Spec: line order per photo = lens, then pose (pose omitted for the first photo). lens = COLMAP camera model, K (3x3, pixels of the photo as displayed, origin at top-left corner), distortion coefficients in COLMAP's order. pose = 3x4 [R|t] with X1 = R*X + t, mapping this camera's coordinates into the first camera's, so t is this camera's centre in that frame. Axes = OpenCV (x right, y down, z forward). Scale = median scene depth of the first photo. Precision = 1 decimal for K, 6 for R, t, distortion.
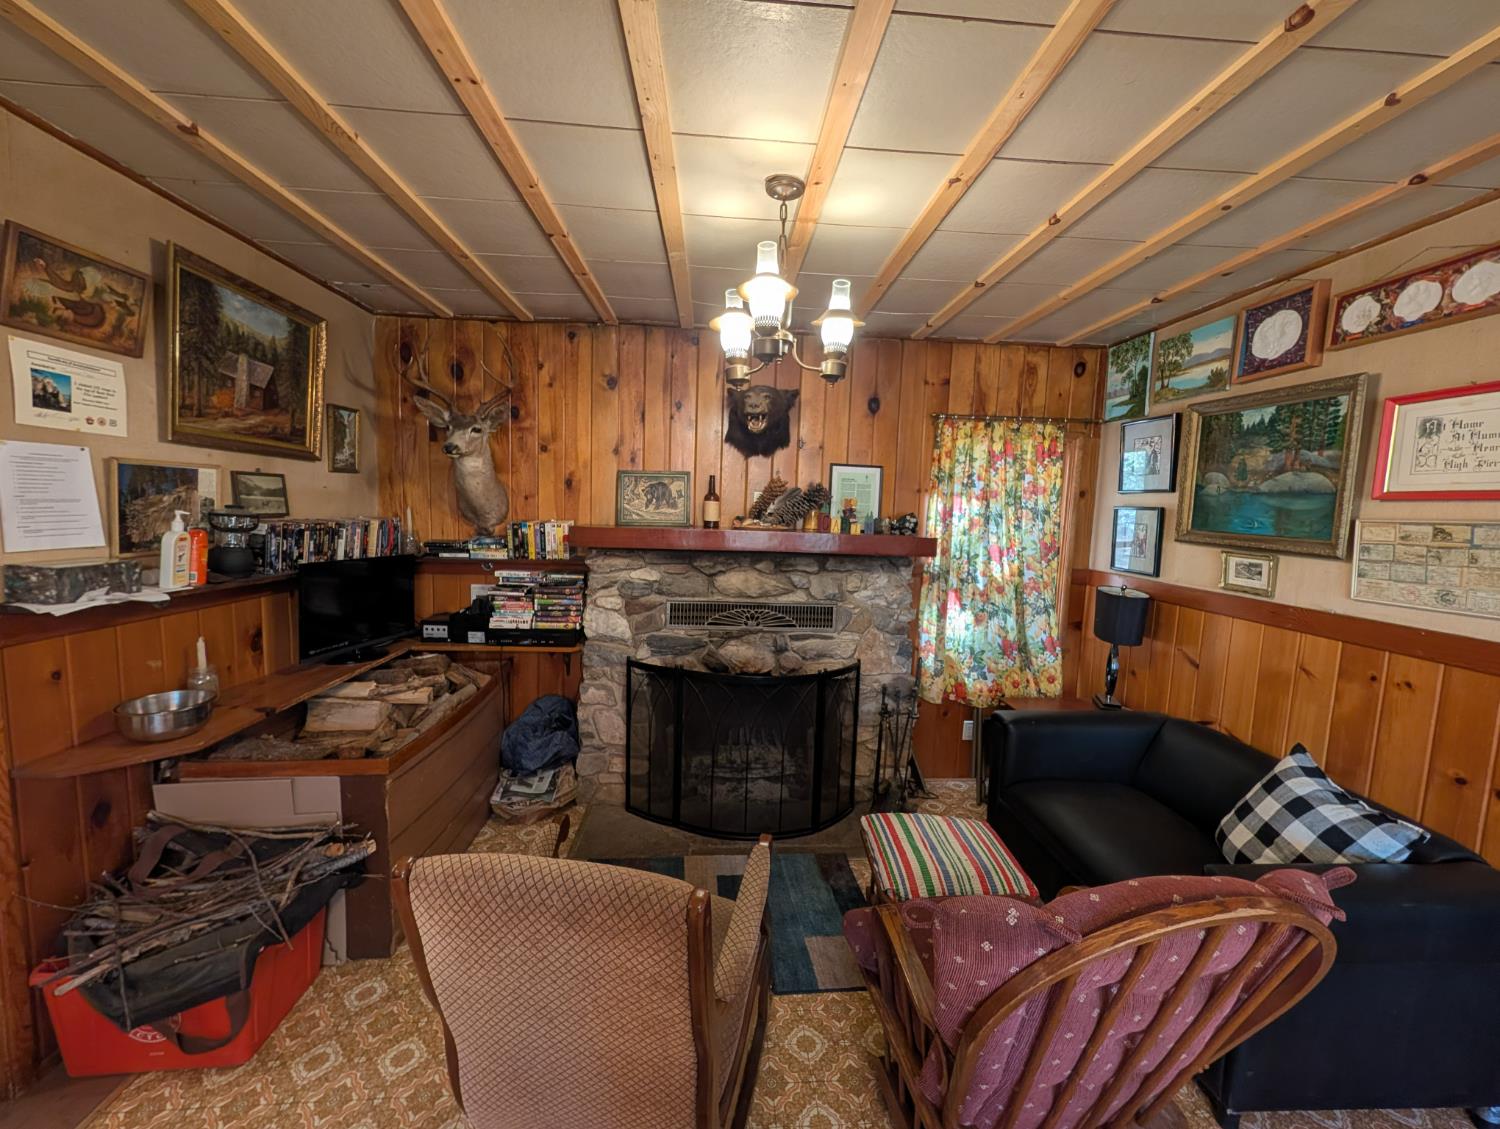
lens RADIAL K [[574.7, 0, 750.9], [0, 574.7, 563.9], [0, 0, 1]] dist [-0.001915, 0.000761]
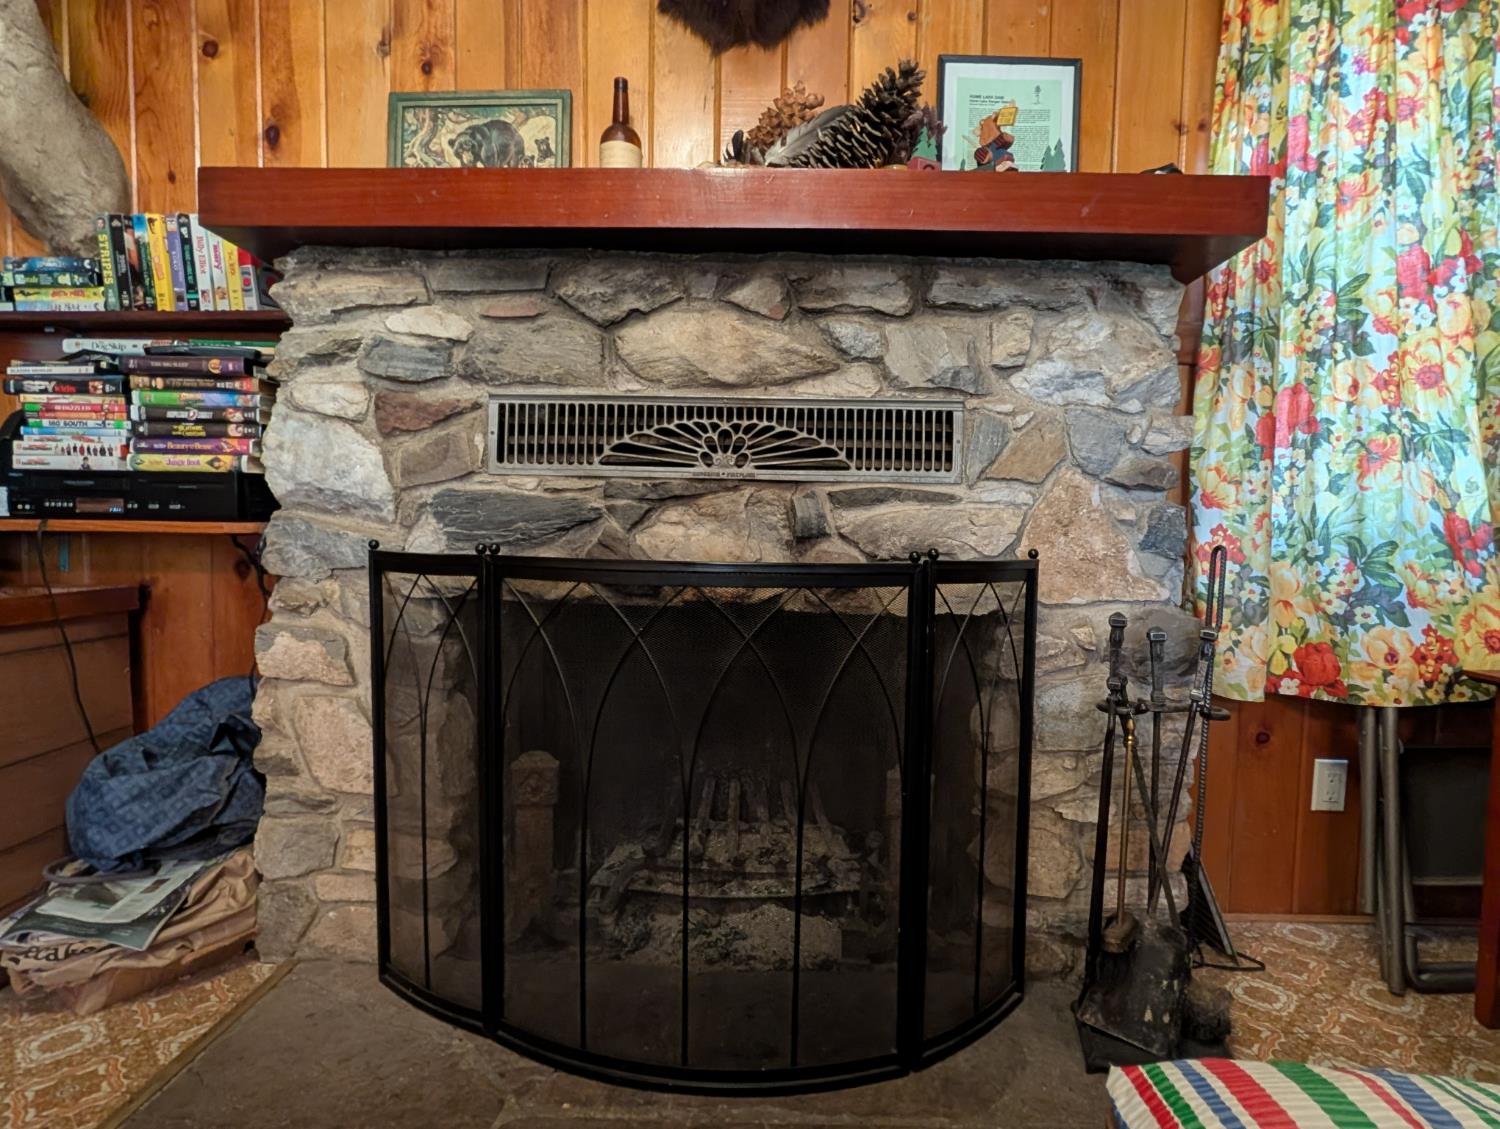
lens RADIAL K [[788.3, 0, 756.1], [0, 788.3, 577.4], [0, 0, 1]] dist [-0.001208, 0.001067]
pose [[0.995980, -0.011398, -0.088852, 0.064478], [0.007790, 0.999135, -0.040847, 0.196920], [0.089241, 0.039990, 0.995207, 0.512876]]
